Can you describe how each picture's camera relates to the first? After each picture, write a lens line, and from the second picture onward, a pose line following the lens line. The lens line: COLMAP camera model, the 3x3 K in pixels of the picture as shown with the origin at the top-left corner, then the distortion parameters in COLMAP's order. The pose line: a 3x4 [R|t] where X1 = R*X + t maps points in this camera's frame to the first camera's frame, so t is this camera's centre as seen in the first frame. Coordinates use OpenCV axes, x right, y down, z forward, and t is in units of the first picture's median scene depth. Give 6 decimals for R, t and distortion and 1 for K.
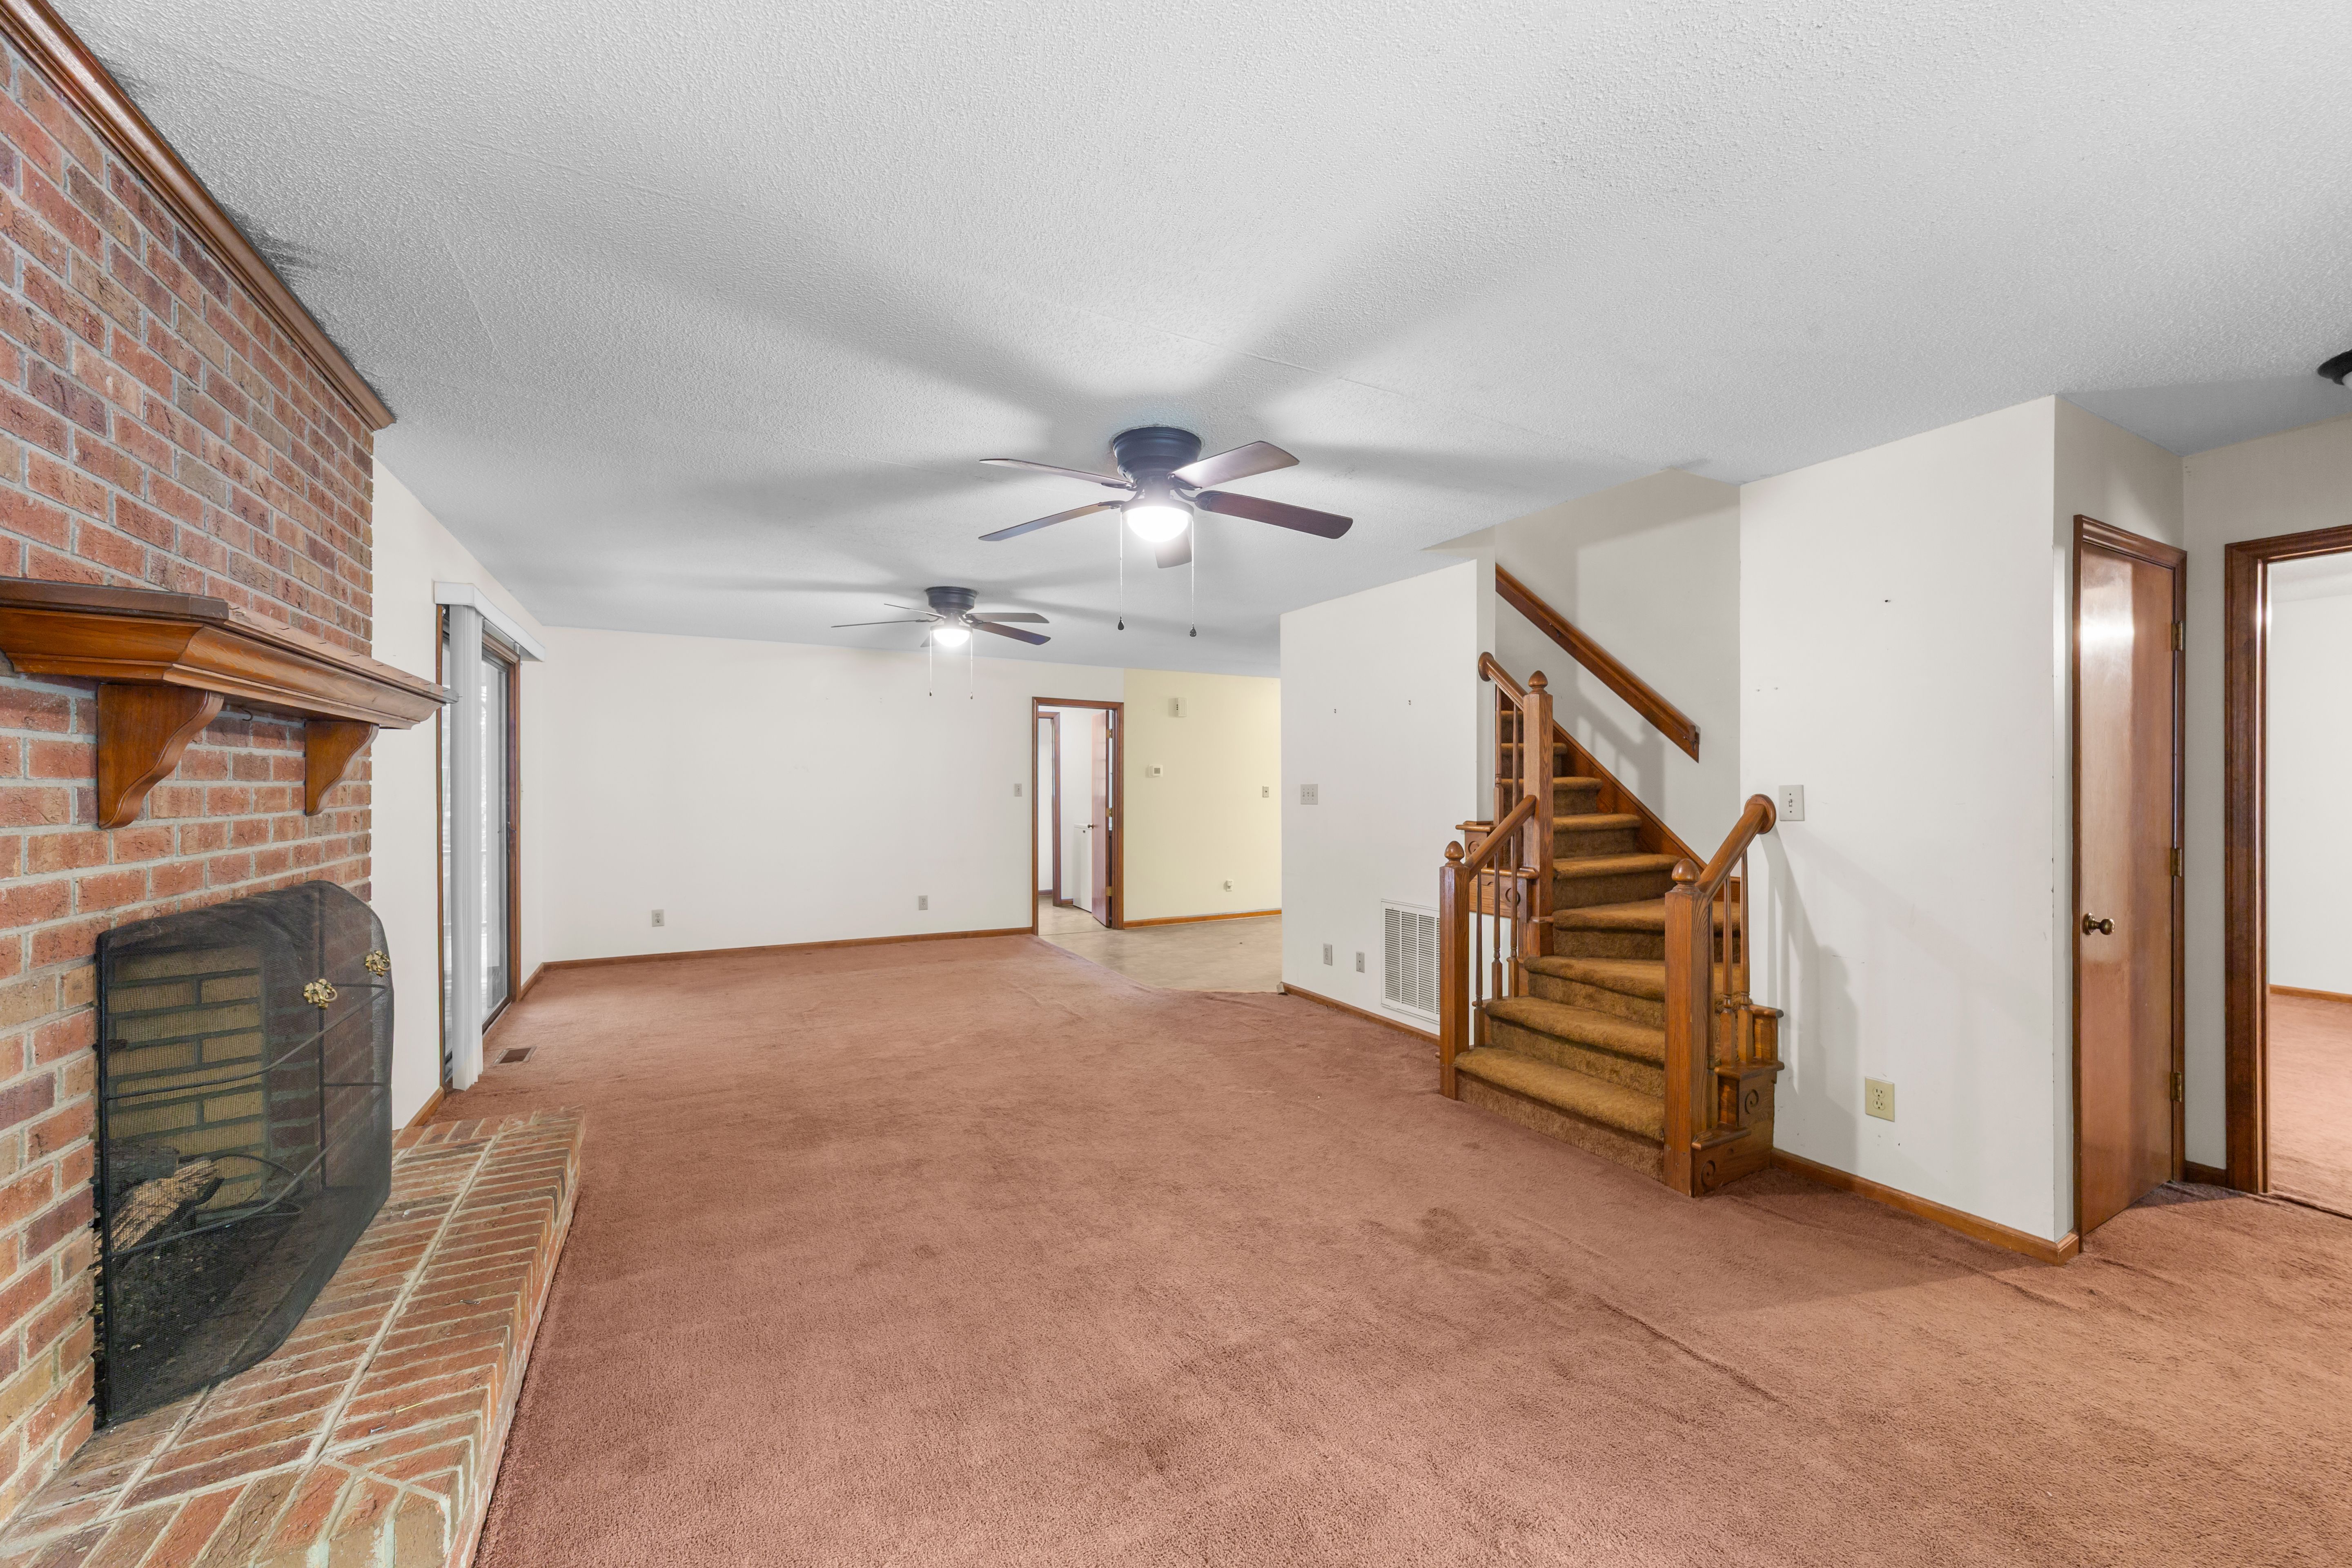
lens RADIAL K [[902.7, 0, 1184.7], [0, 902.7, 773.6], [0, 0, 1]] dist [-0.019095, 0.008410]
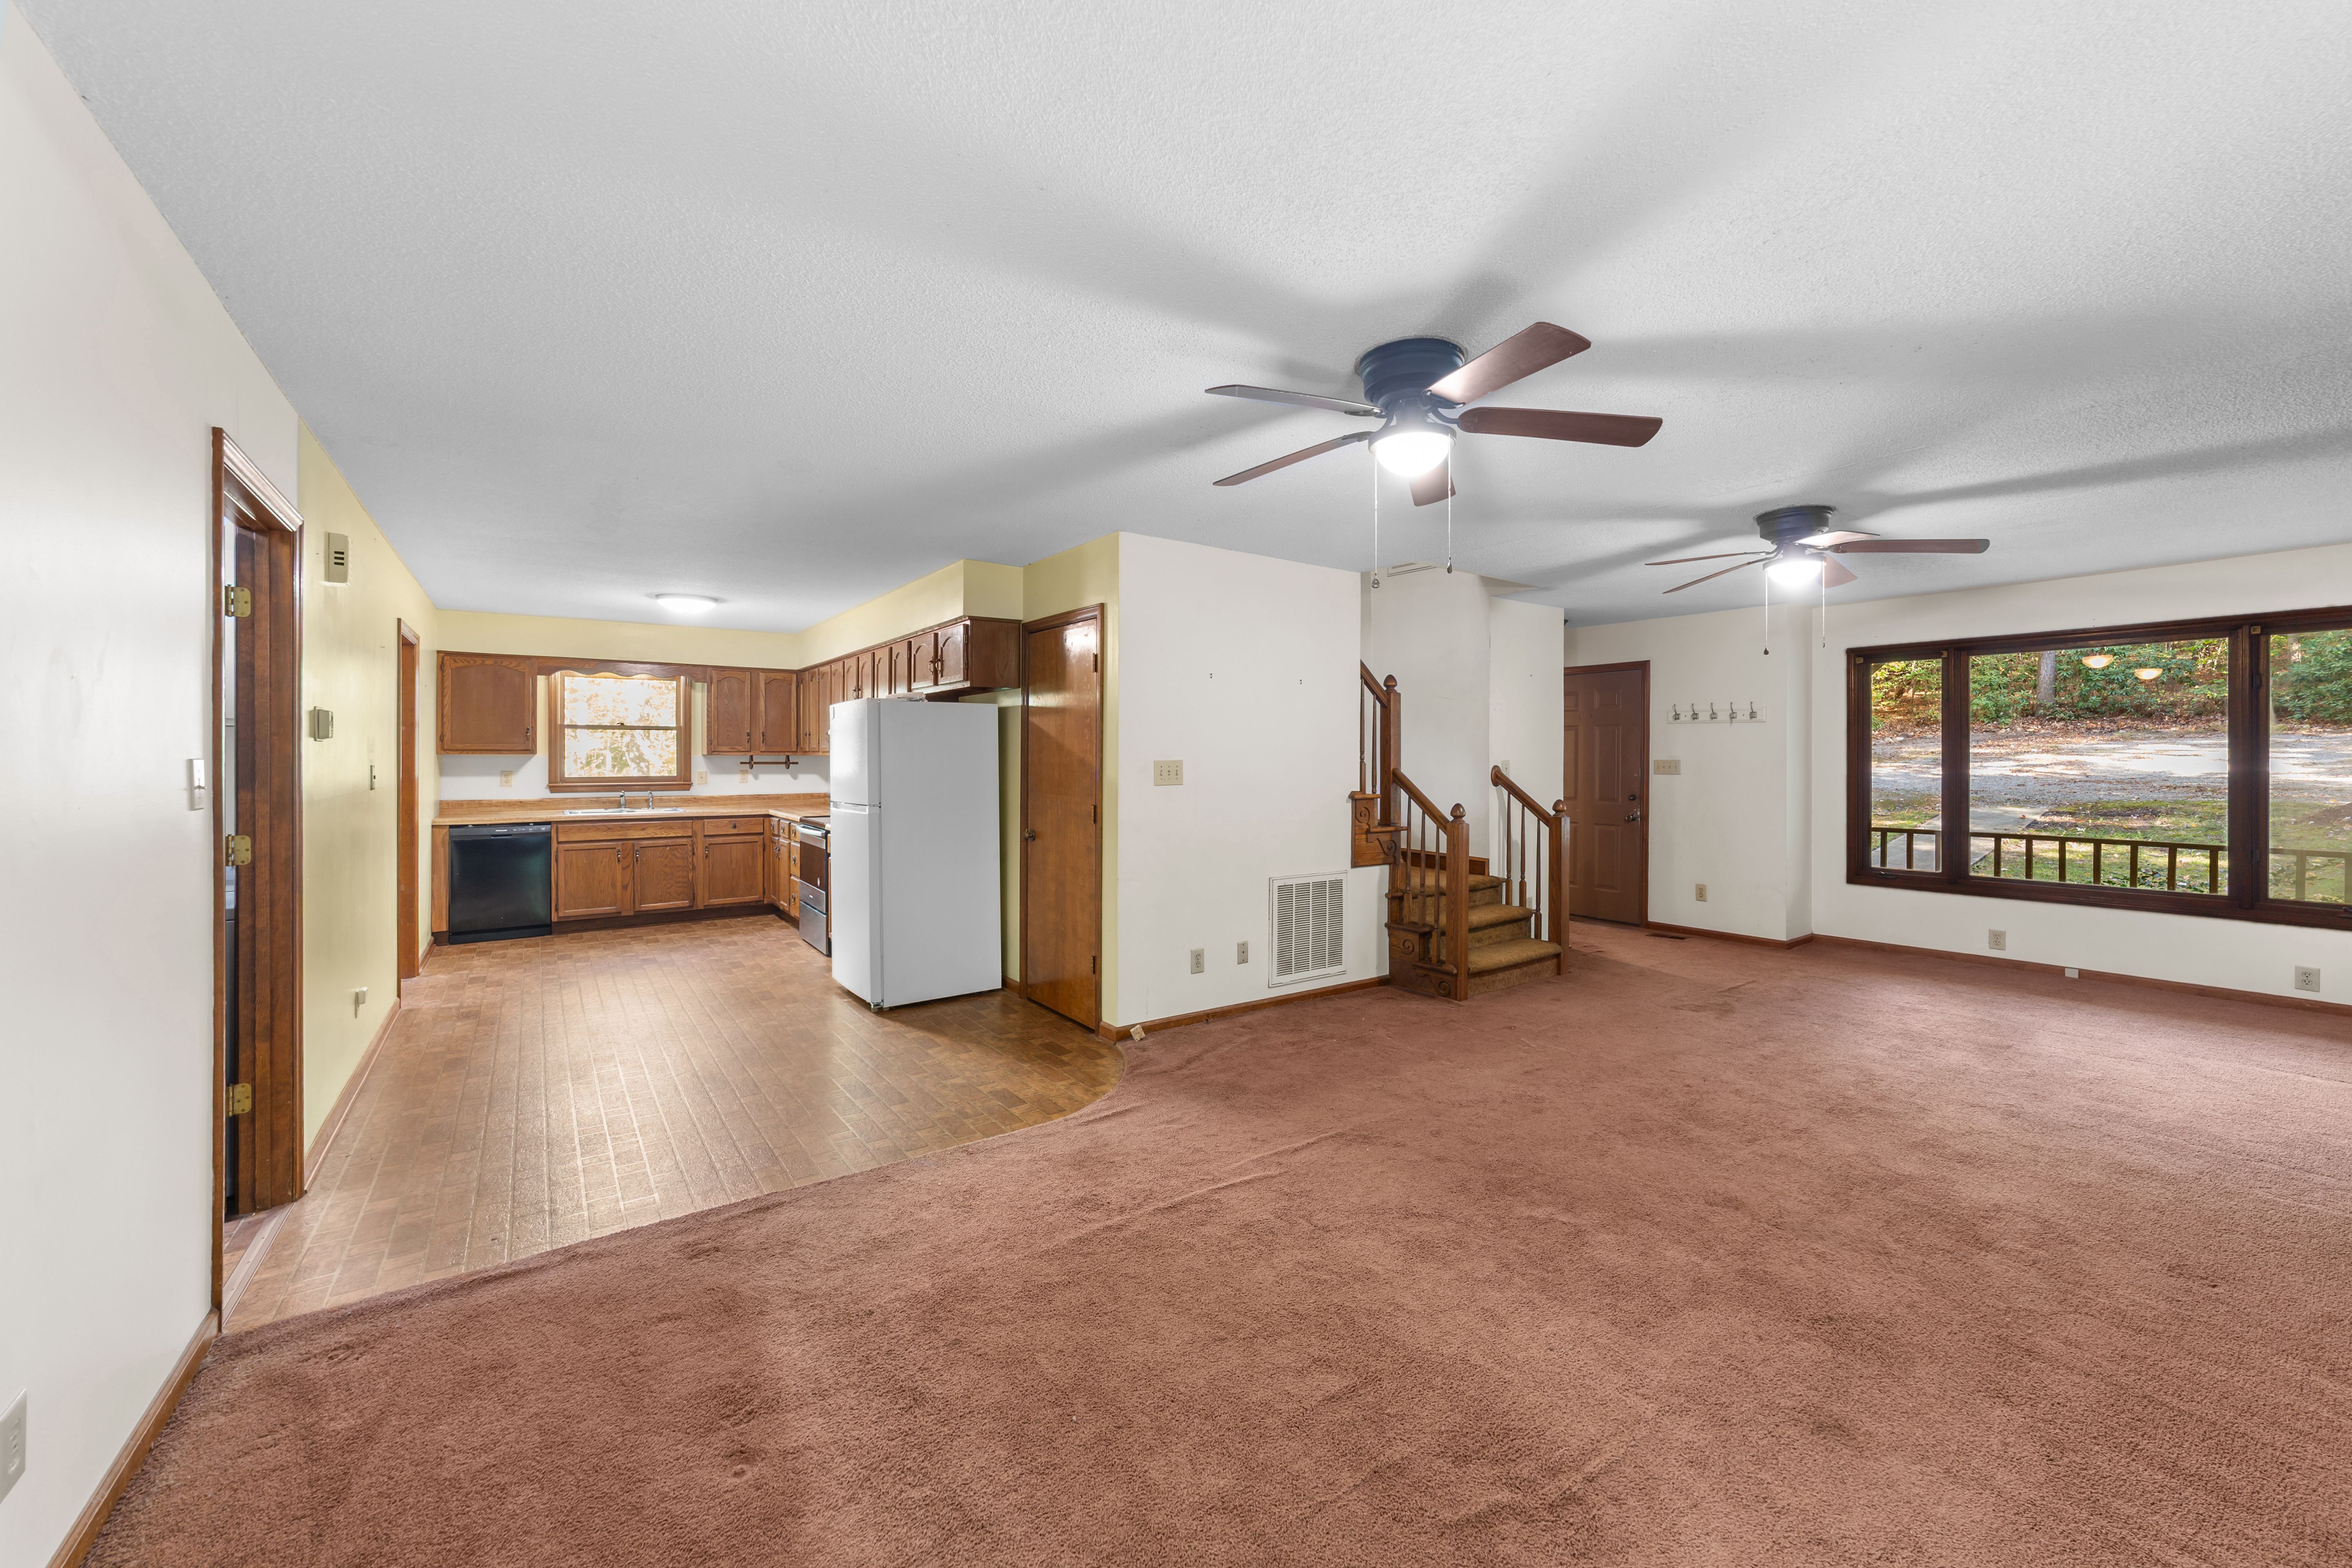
lens RADIAL K [[903.6, 0, 1178.2], [0, 903.6, 757.9], [0, 0, 1]] dist [-0.009122, 0.000051]
pose [[-0.117298, 0.003231, 0.993091, -1.267767], [-0.008842, 0.999952, -0.004298, 0.022444], [-0.993057, -0.009285, -0.117264, 2.064397]]
